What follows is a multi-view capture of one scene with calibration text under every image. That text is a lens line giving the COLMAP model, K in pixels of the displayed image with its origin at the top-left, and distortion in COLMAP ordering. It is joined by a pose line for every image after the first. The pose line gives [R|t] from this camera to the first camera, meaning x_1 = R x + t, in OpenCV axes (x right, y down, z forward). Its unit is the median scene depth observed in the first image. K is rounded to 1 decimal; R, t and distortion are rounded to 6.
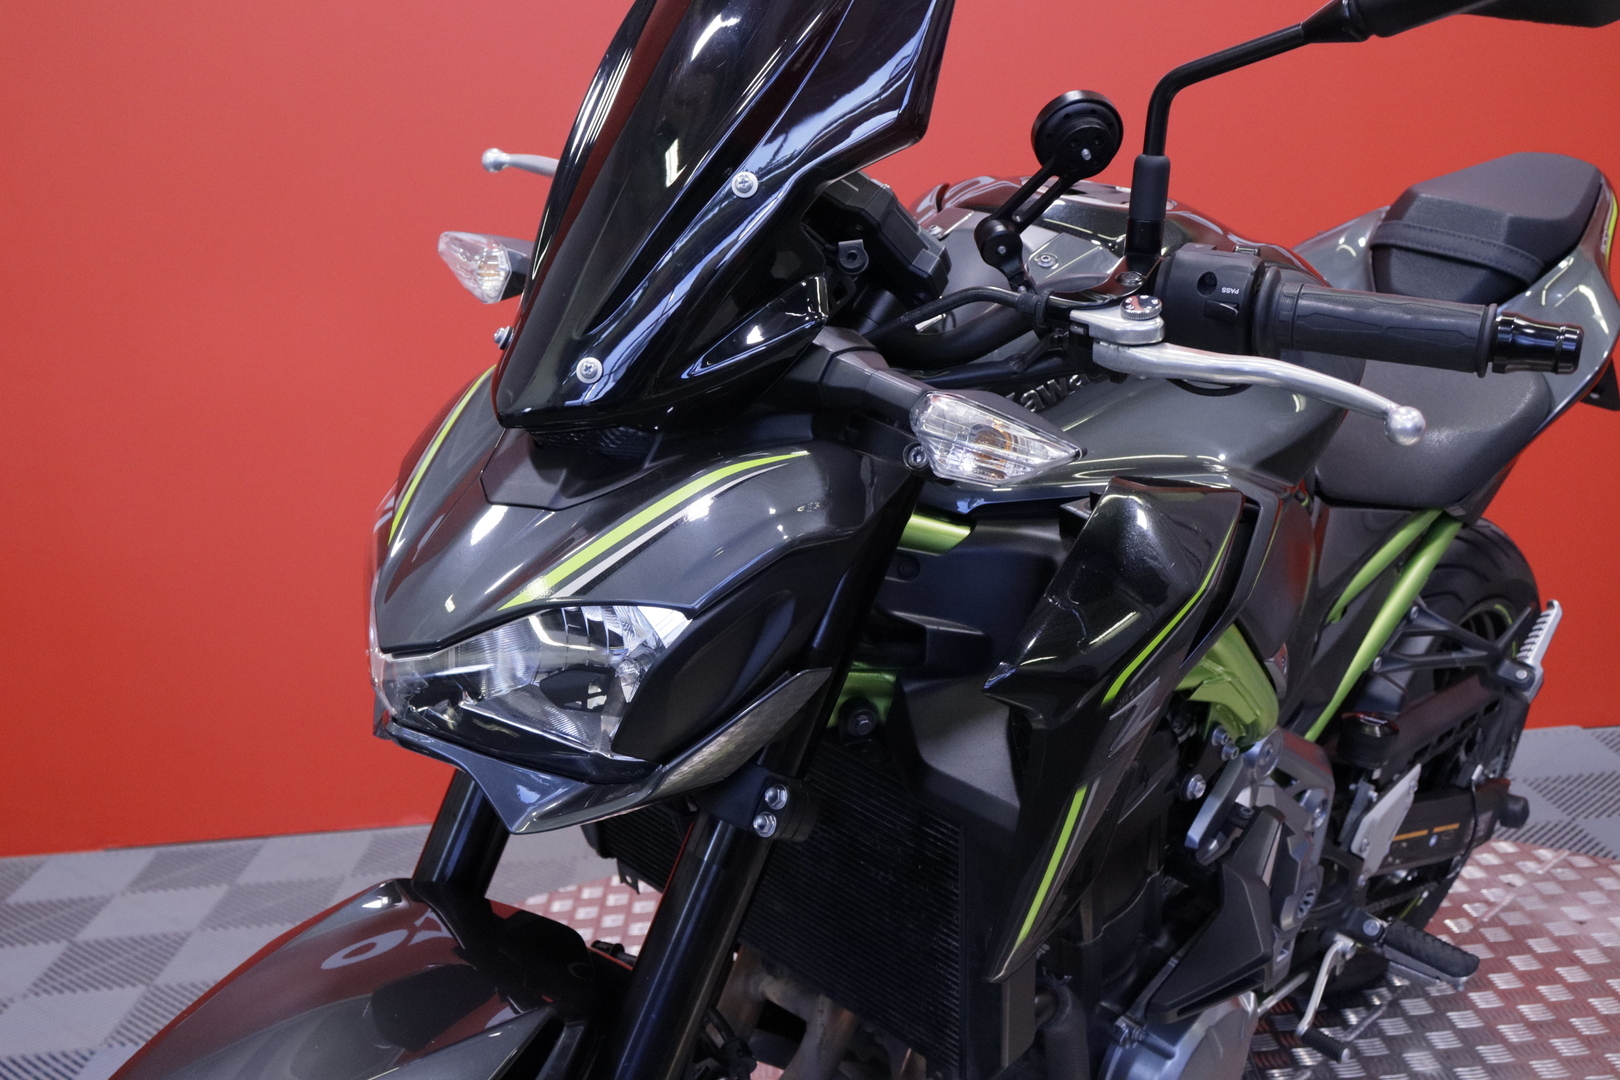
lens RADIAL K [[1860.3, 0, 810.0], [0, 1860.3, 540.0], [0, 0, 1]] dist [-0.006522, 0.003079]
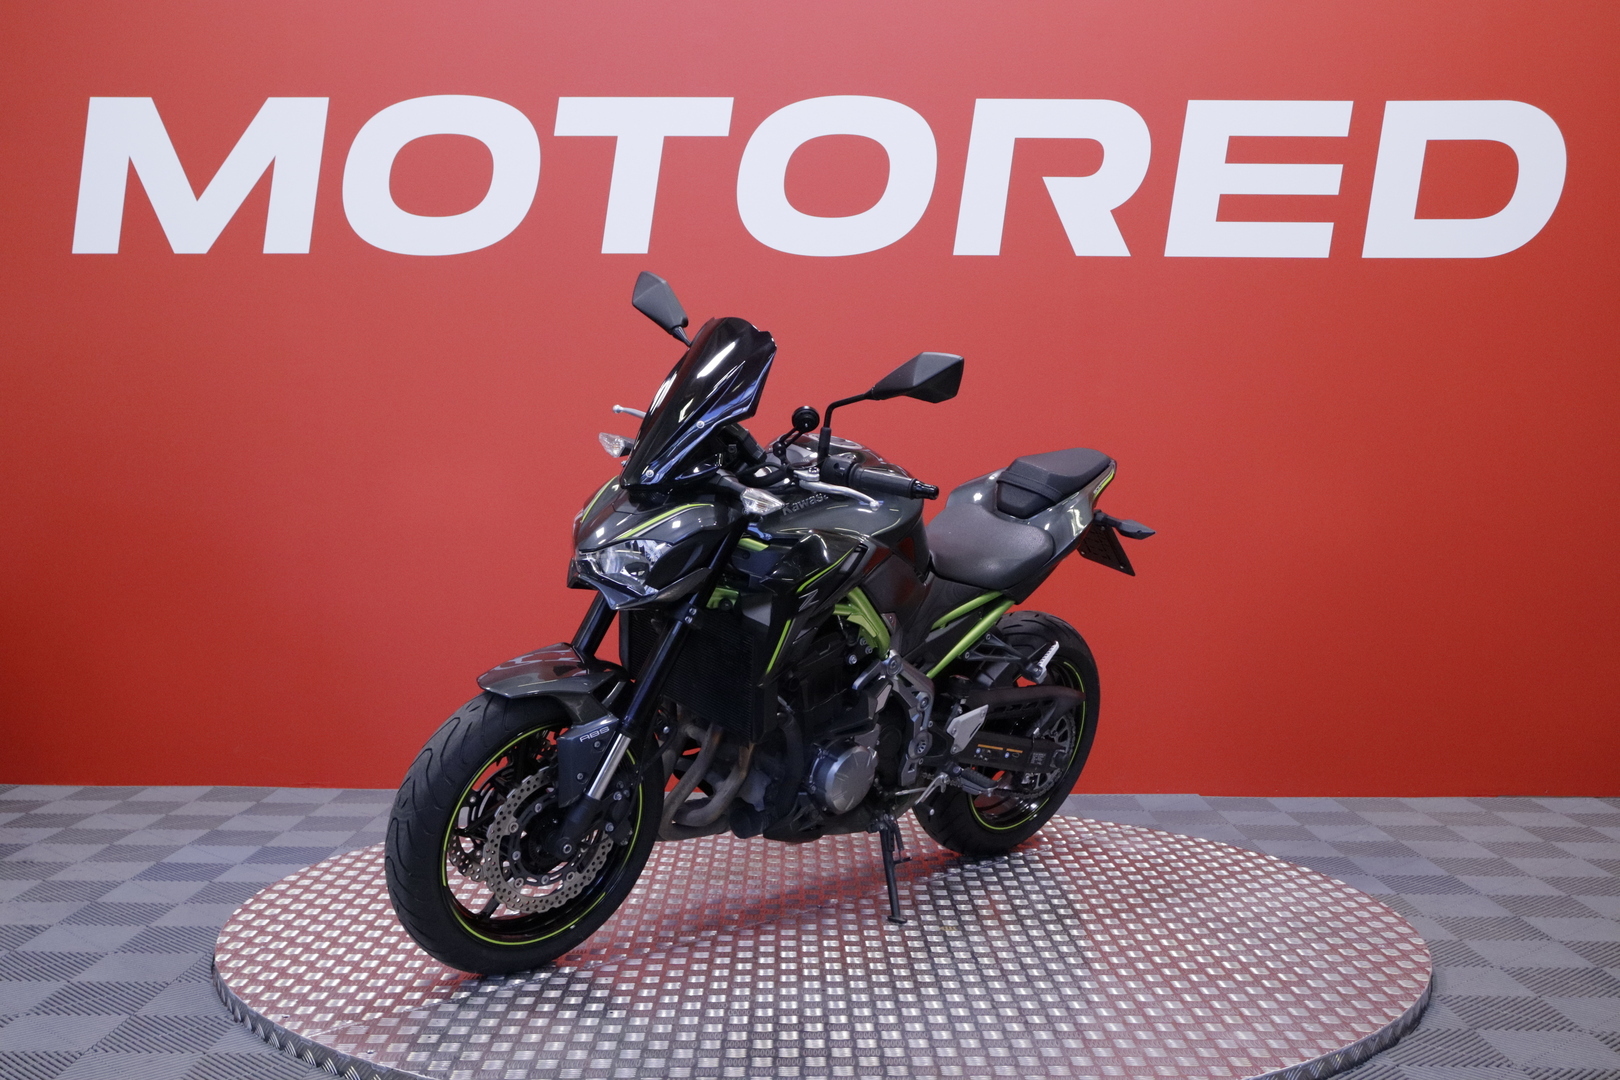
lens RADIAL K [[1840.1, 0, 810.0], [0, 1840.1, 540.0], [0, 0, 1]] dist [-0.022580, -0.011782]
pose [[0.995580, 0.092411, -0.016733, 0.213415], [-0.093836, 0.986116, -0.137006, 0.408677], [0.003840, 0.137971, 0.990429, -2.049056]]
